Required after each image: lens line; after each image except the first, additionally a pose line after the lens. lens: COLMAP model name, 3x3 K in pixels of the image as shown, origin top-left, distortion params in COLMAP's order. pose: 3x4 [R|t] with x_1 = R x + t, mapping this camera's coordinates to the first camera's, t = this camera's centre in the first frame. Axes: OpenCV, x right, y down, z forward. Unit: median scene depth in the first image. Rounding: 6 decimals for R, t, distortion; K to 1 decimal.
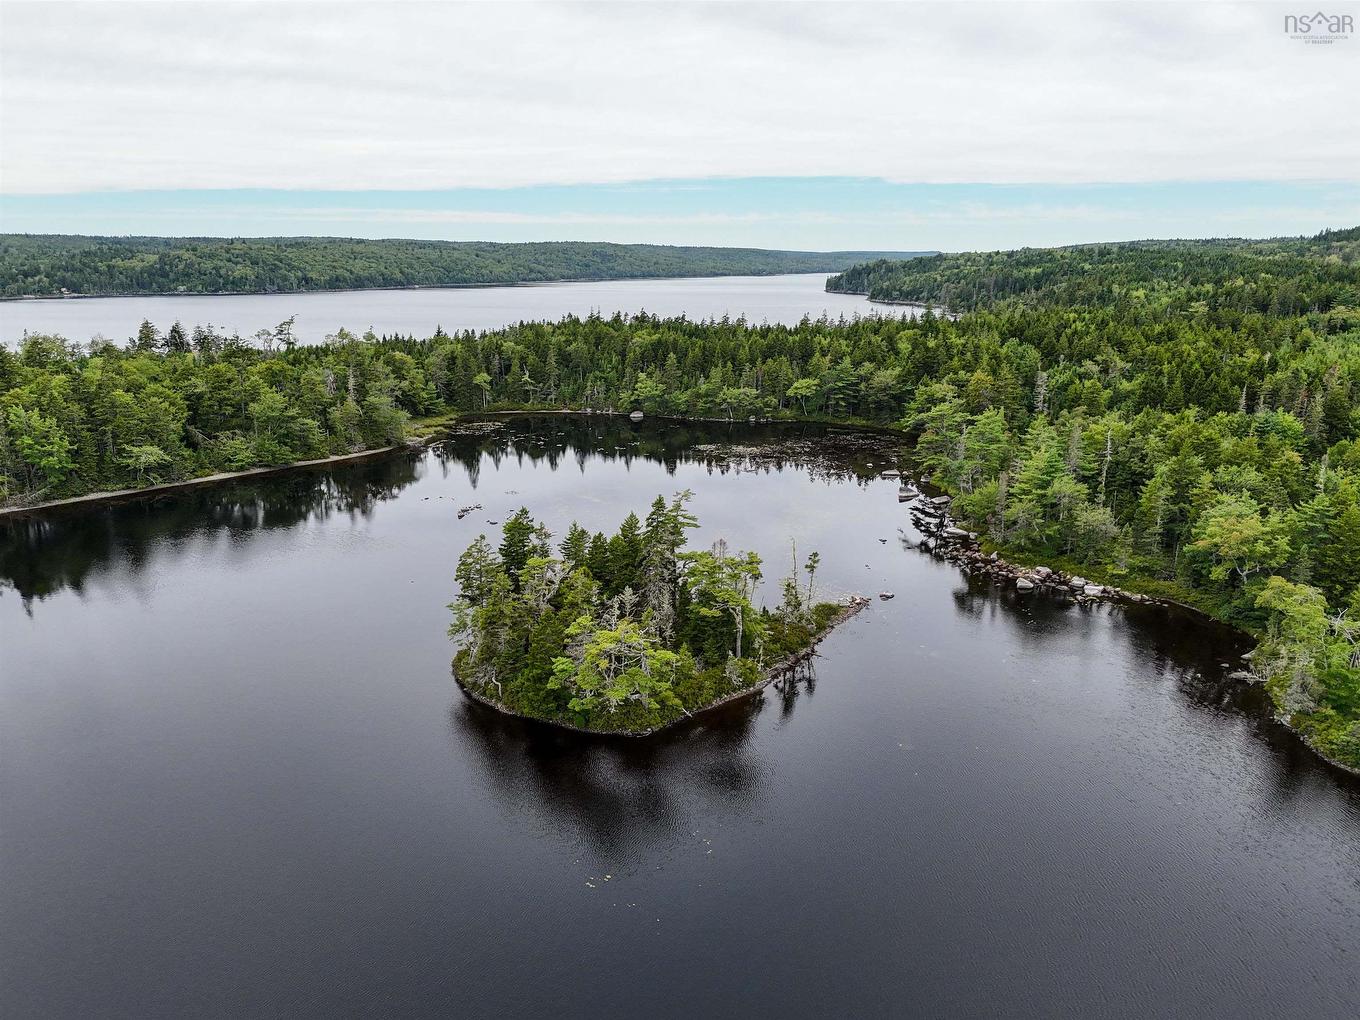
lens RADIAL K [[995.4, 0, 683.4], [0, 995.4, 511.6], [0, 0, 1]] dist [0.068782, -0.065671]
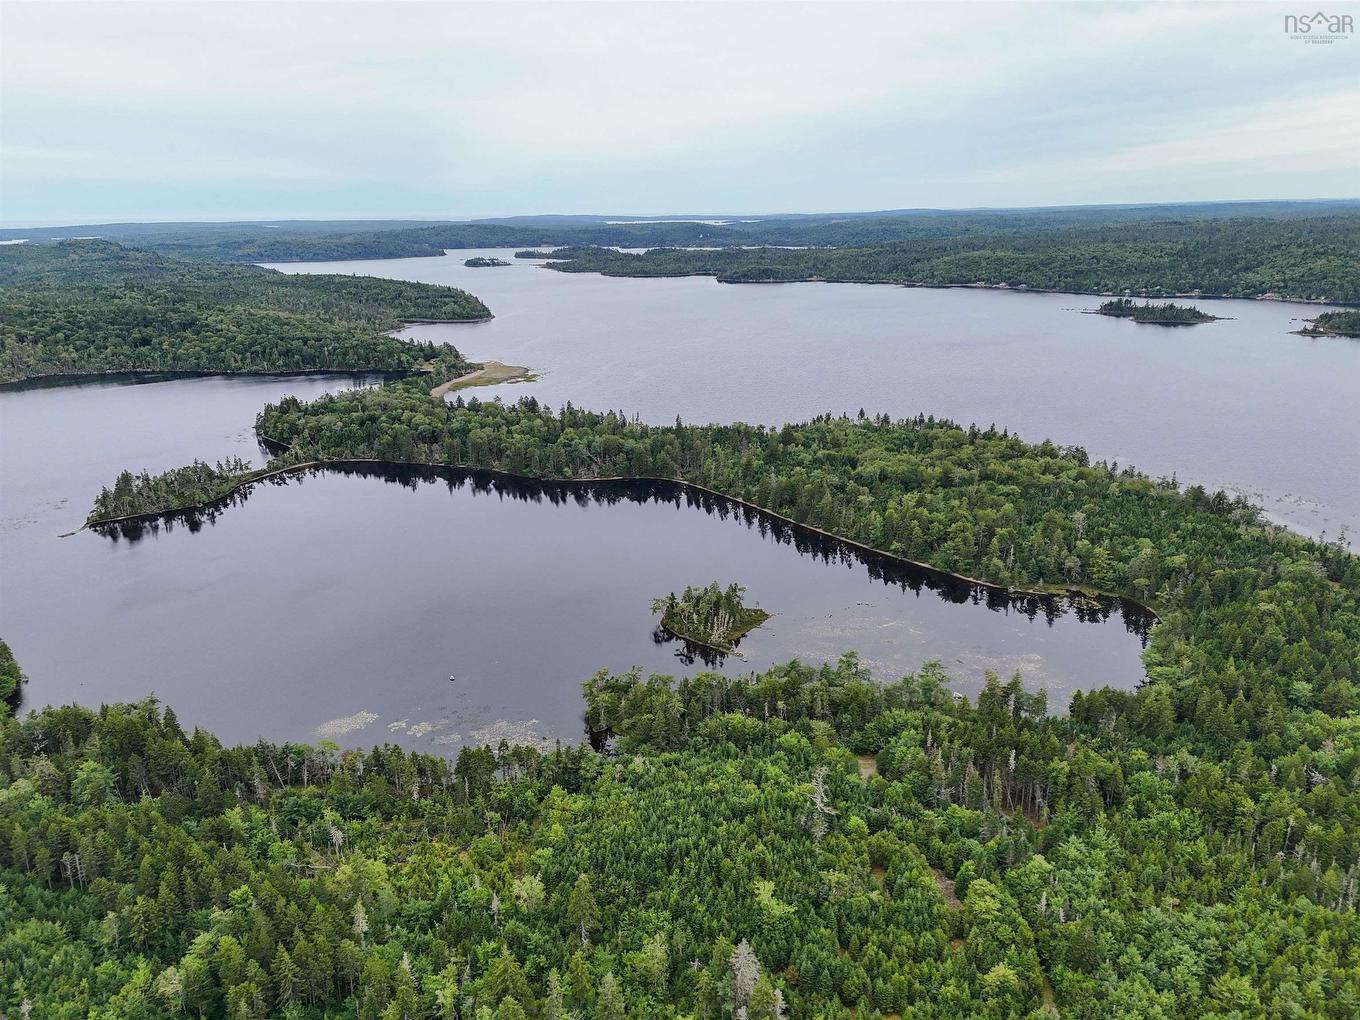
lens RADIAL K [[995.4, 0, 689.5], [0, 995.4, 502.6], [0, 0, 1]] dist [0.068782, -0.065671]
pose [[-0.179307, 0.277039, -0.943980, 1.411557], [-0.225216, 0.922490, 0.313511, -0.603532], [0.957667, 0.268815, -0.103015, 0.499888]]
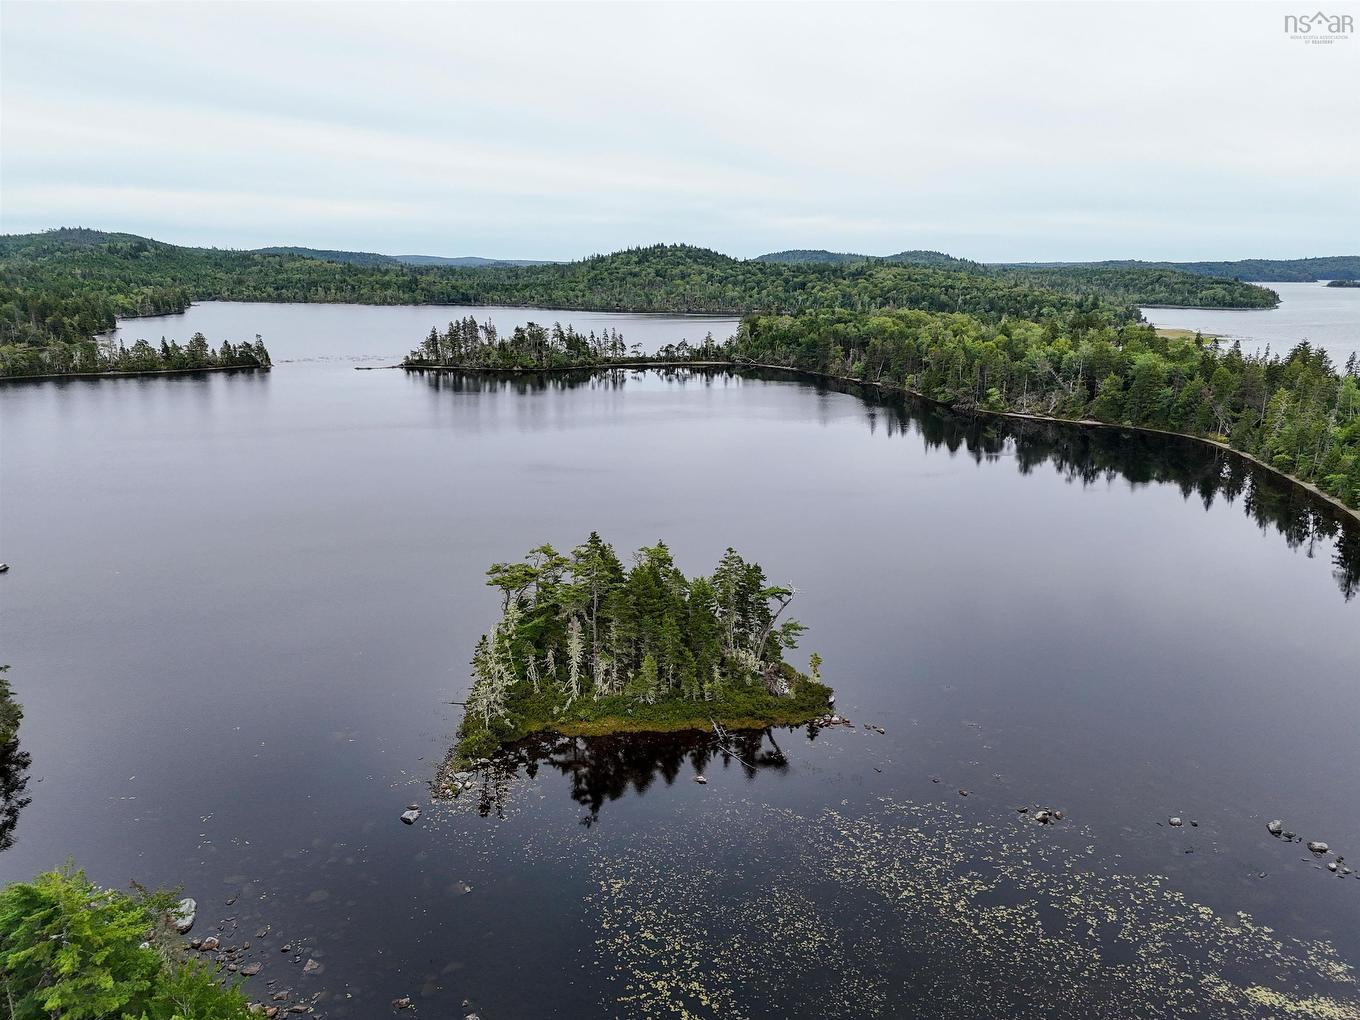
lens RADIAL K [[995.4, 0, 679.1], [0, 995.4, 509.6], [0, 0, 1]] dist [0.068782, -0.065671]
pose [[-0.845021, 0.117078, -0.521759, 0.187524], [-0.140162, 0.893127, 0.427410, -0.209006], [0.516037, 0.434301, -0.738301, 0.743206]]
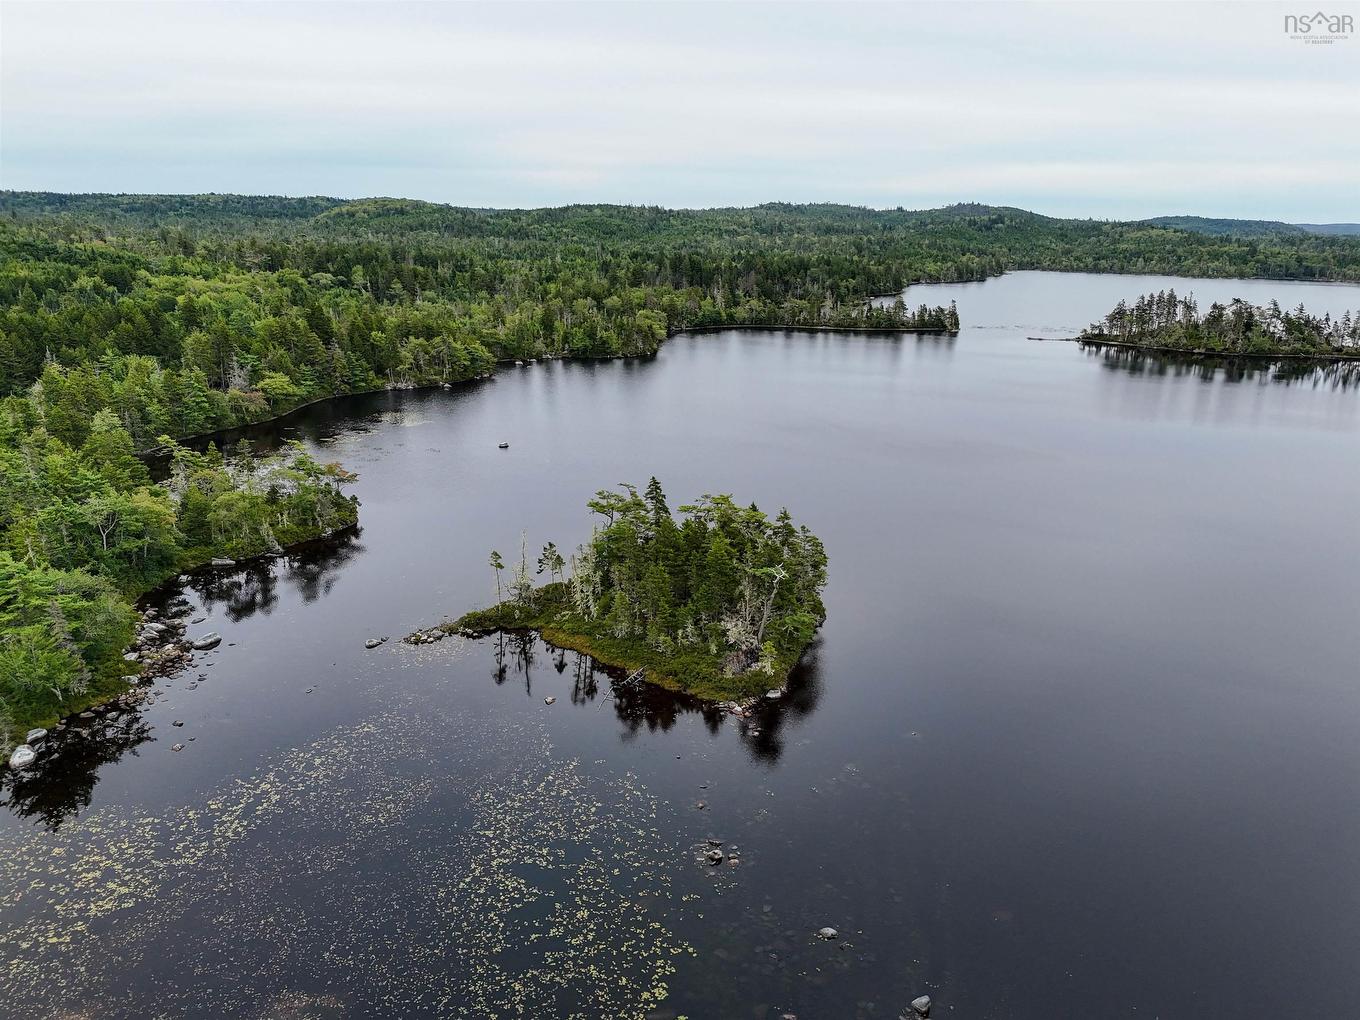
lens RADIAL K [[995.4, 0, 686.7], [0, 995.4, 511.0], [0, 0, 1]] dist [0.068782, -0.065671]
pose [[-0.967421, -0.081281, 0.239772, -0.139342], [0.048491, 0.870042, 0.490586, -0.223684], [-0.248487, 0.486230, -0.837756, 0.802897]]
